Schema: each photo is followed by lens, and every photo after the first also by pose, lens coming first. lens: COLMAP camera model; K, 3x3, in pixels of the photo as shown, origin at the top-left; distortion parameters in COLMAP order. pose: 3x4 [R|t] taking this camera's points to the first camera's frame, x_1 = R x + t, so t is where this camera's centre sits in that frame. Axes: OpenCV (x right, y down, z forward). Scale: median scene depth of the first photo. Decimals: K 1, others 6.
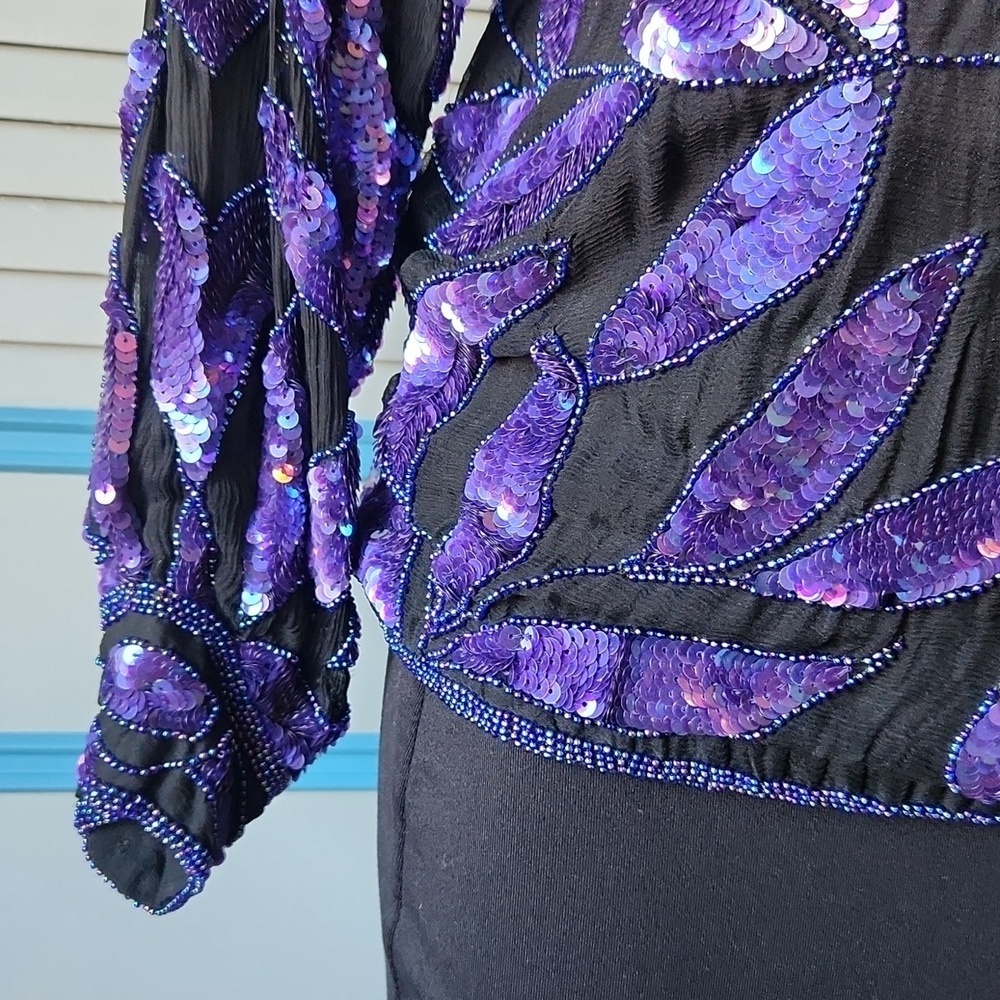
lens RADIAL K [[1486.1, 0, 490.4], [0, 1486.1, 496.3], [0, 0, 1]] dist [0.077883, 0.000000]
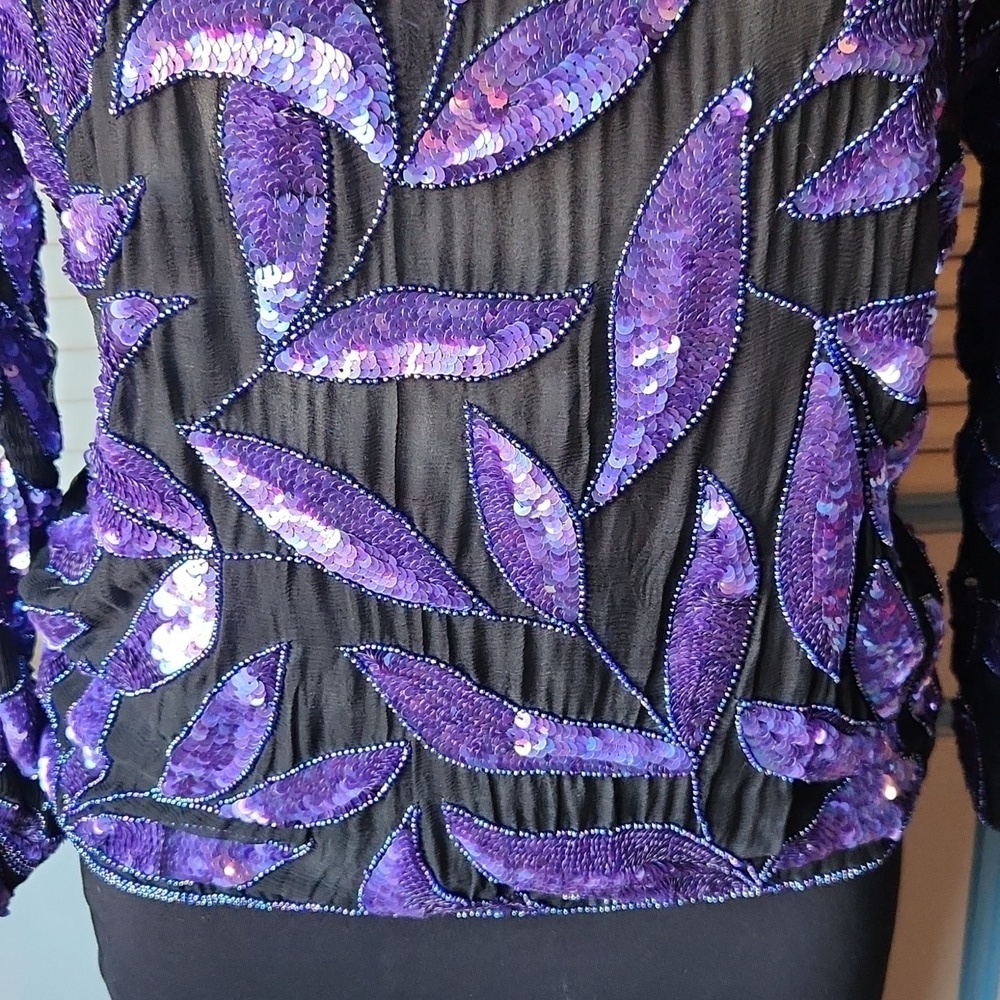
lens RADIAL K [[1486.1, 0, 510.4], [0, 1486.1, 491.5], [0, 0, 1]] dist [0.077883, 0.000000]
pose [[0.993097, -0.027336, -0.114070, 0.663551], [0.047304, 0.983216, 0.176204, -0.535865], [0.107339, -0.180383, 0.977722, -0.478474]]
